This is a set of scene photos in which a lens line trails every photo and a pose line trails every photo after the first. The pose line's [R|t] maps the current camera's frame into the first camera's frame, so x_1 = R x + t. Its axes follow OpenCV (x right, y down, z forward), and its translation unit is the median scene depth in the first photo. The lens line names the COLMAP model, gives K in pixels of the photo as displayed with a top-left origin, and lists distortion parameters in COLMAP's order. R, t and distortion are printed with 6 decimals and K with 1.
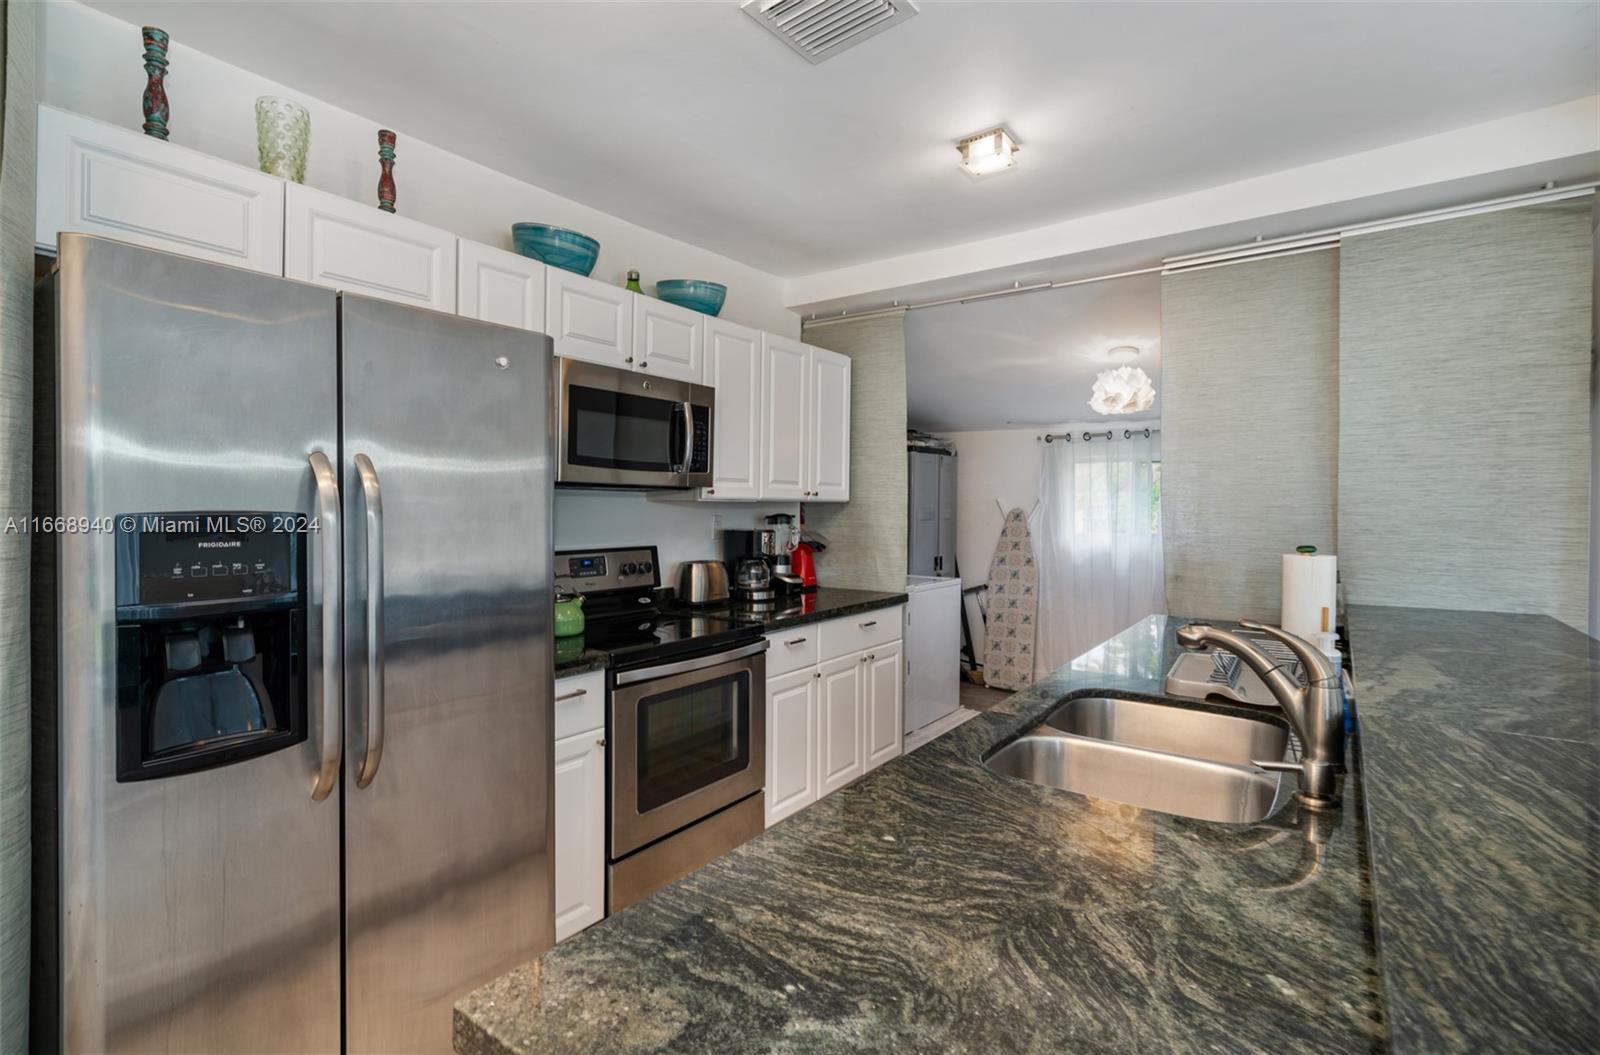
lens RADIAL K [[725.2, 0, 785.1], [0, 725.2, 523.1], [0, 0, 1]] dist [0.000959, -0.000826]
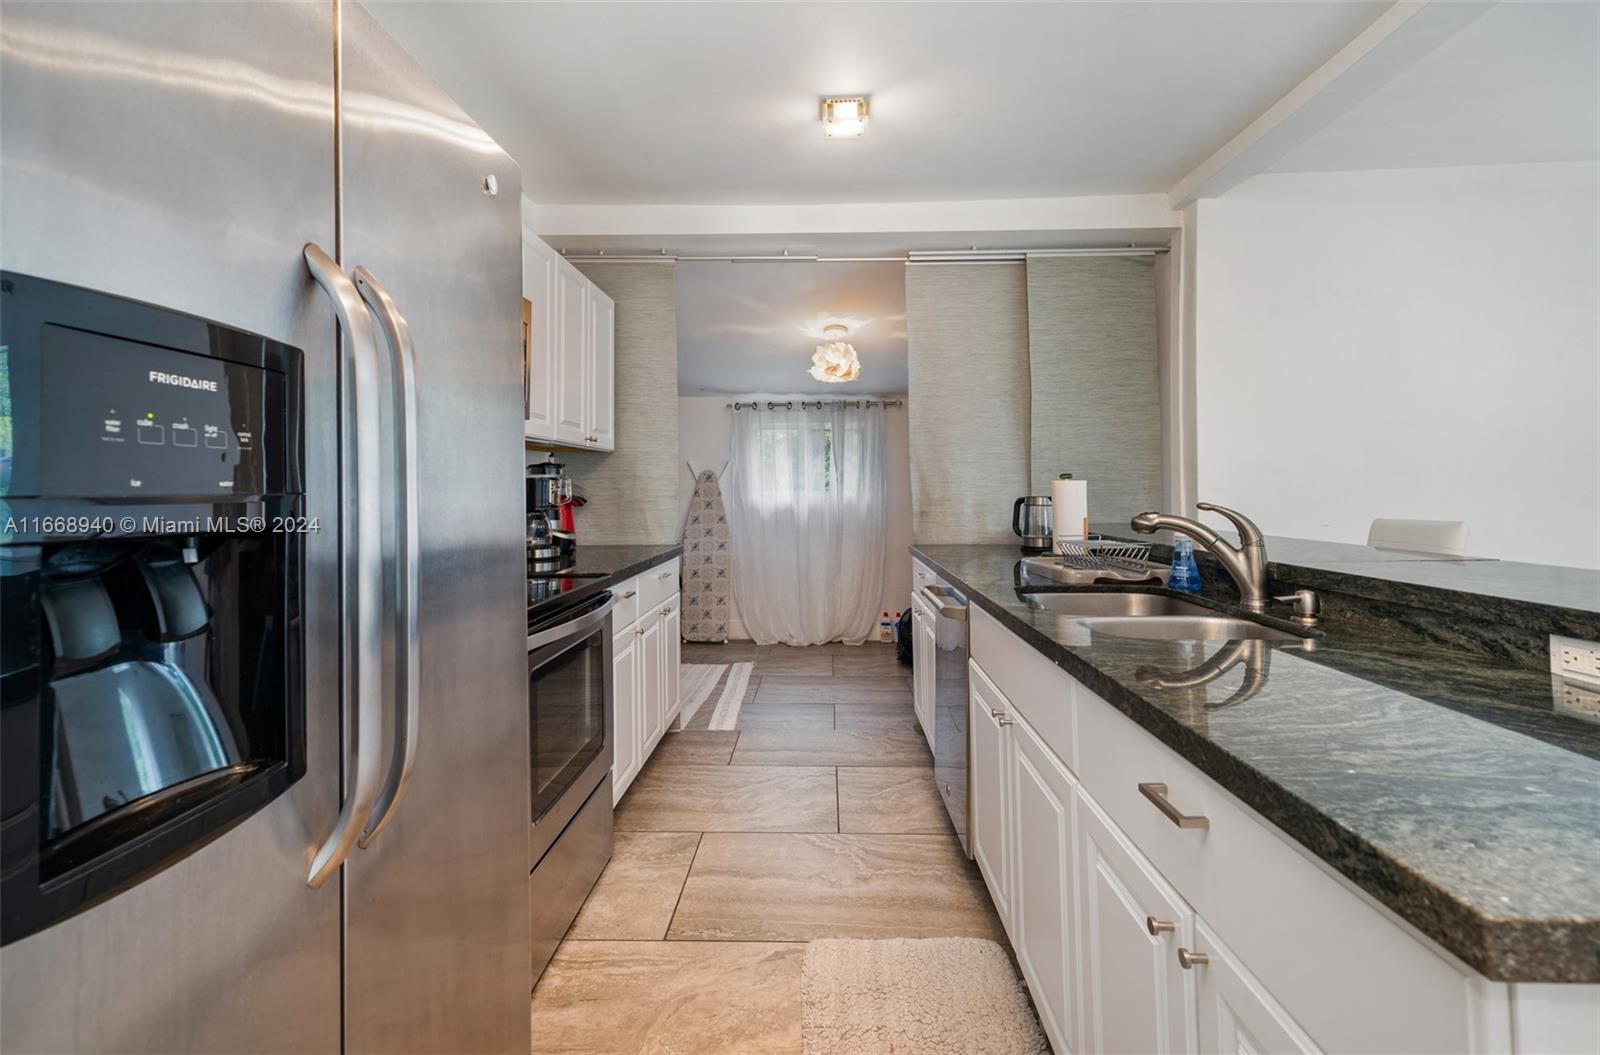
lens RADIAL K [[691.0, 0, 800.7], [0, 691.0, 475.3], [0, 0, 1]] dist [0.000863, 0.000448]
pose [[0.820053, 0.001383, 0.572286, -0.229750], [0.021918, 0.999188, -0.033821, 0.037183], [-0.571868, 0.040278, 0.819356, 0.131256]]
